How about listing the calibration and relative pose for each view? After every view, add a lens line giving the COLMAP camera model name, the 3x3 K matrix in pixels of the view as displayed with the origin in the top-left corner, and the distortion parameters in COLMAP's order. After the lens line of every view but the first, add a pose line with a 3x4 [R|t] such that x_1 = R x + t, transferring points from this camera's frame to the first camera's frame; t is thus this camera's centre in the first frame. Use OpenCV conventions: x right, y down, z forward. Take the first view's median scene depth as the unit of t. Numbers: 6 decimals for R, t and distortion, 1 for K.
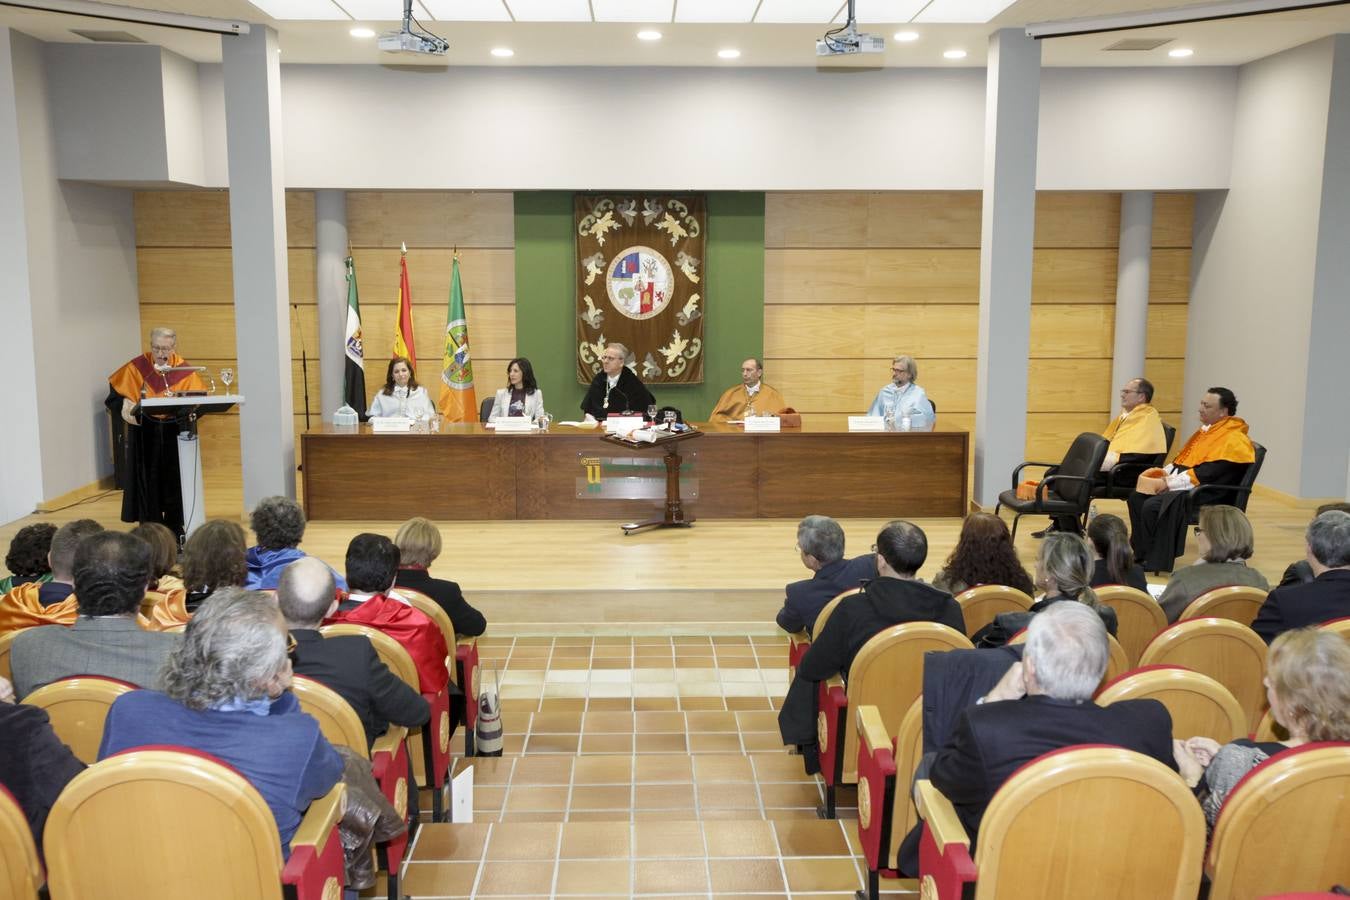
lens RADIAL K [[1274.8, 0, 671.9], [0, 1274.8, 447.2], [0, 0, 1]] dist [-0.012199, 0.132475]
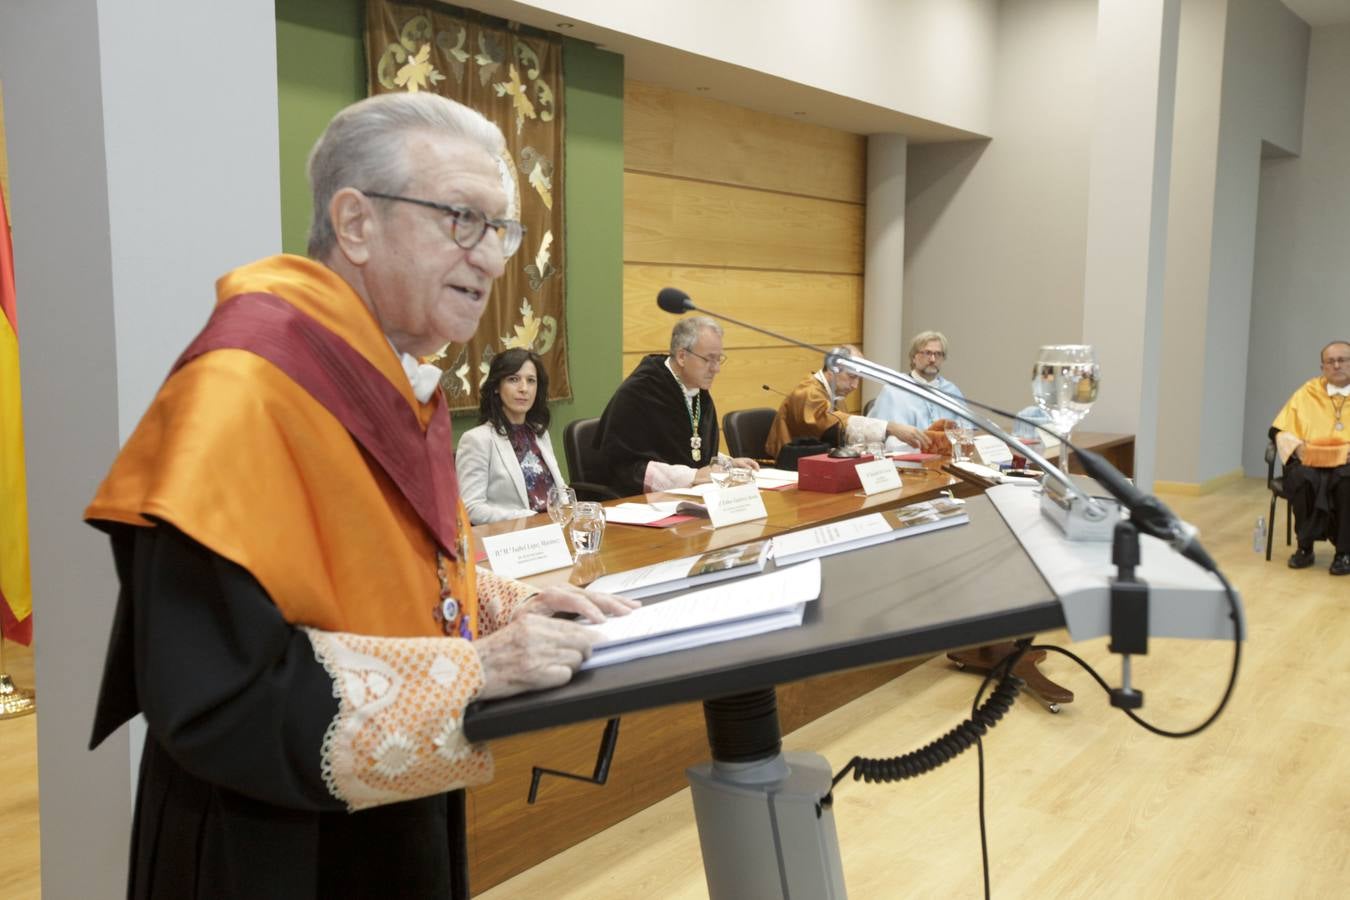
lens RADIAL K [[1274.8, 0, 671.9], [0, 1274.8, 447.2], [0, 0, 1]] dist [-0.012199, 0.132475]
pose [[0.612371, -0.082818, 0.786221, -0.370964], [0.102937, 0.994384, 0.024570, -0.039644], [-0.783840, 0.065885, 0.617457, 0.644956]]
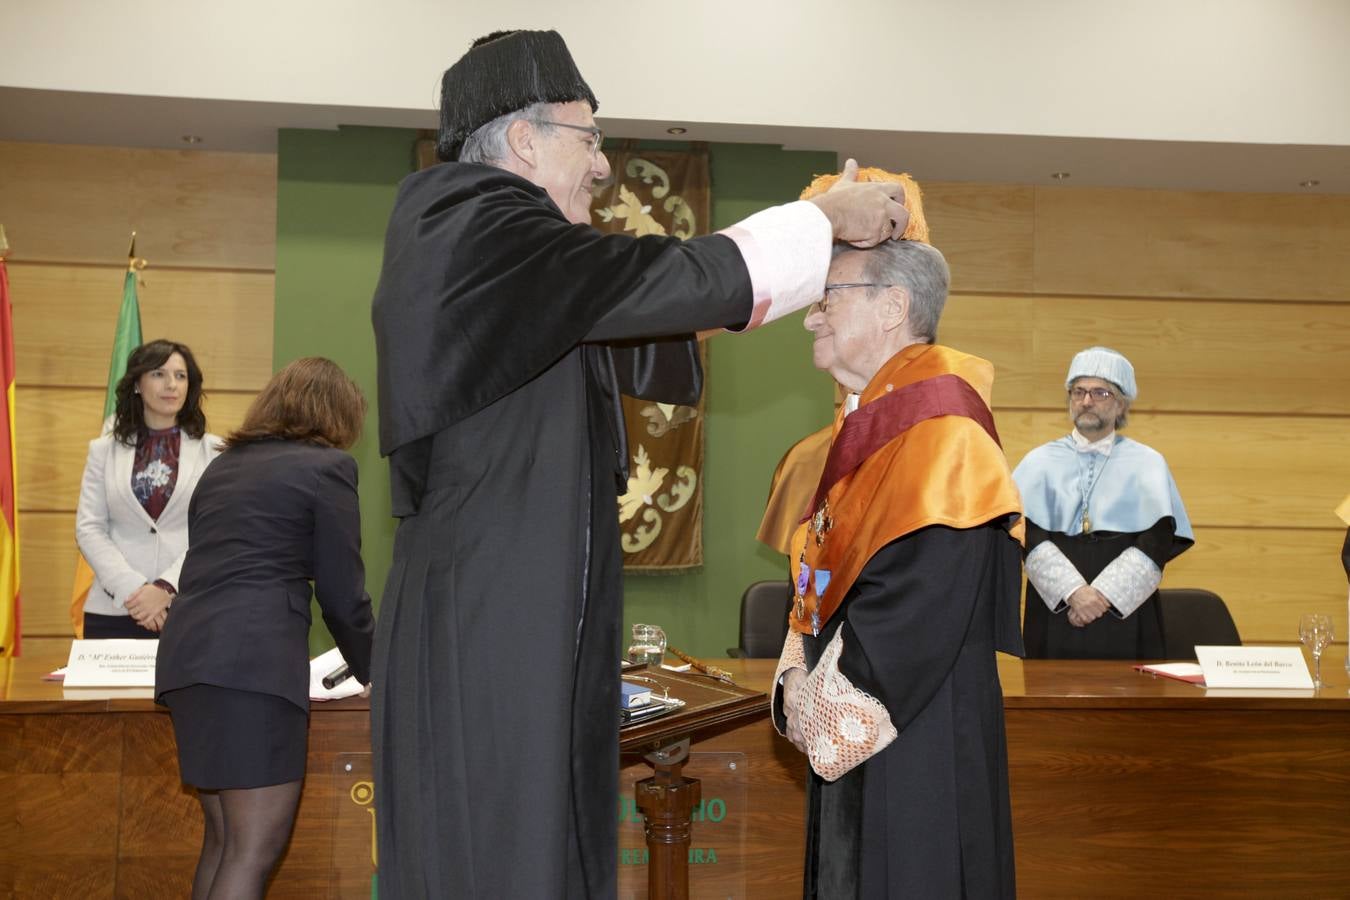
lens RADIAL K [[1274.8, 0, 671.9], [0, 1274.8, 447.2], [0, 0, 1]] dist [-0.012199, 0.132475]
pose [[0.997790, 0.016734, 0.064312, -0.014297], [-0.004875, 0.983601, -0.180293, -0.012224], [-0.066274, 0.179581, 0.981508, 0.569650]]
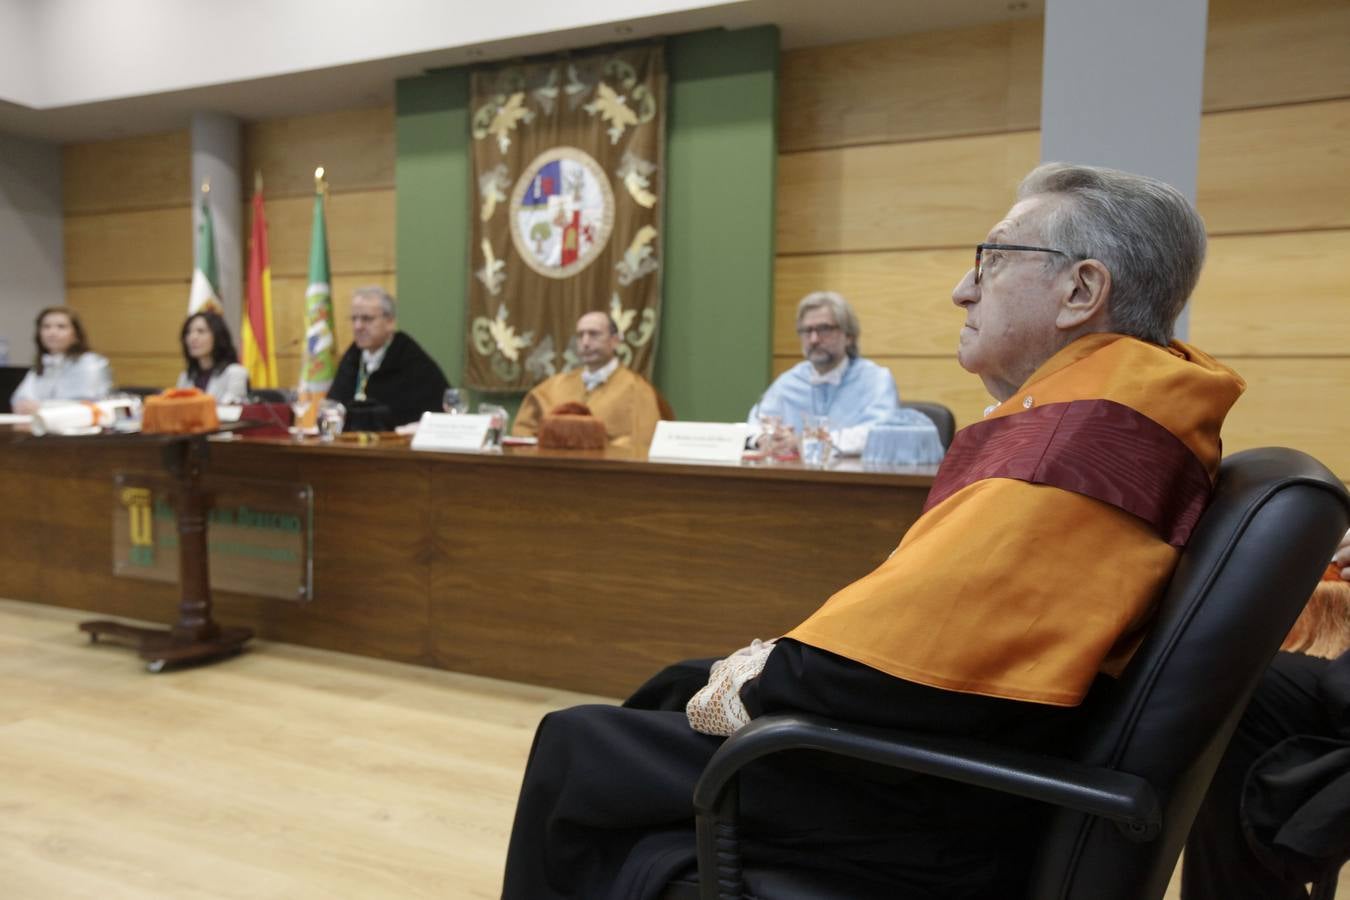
lens RADIAL K [[1043.4, 0, 675.0], [0, 1043.4, 450.0], [0, 0, 1]] dist [-0.020031, 0.081523]
pose [[0.885973, 0.040534, -0.461961, 0.239972], [-0.078295, 0.994947, -0.062859, 0.002136], [0.457079, 0.091861, 0.884670, 0.620774]]
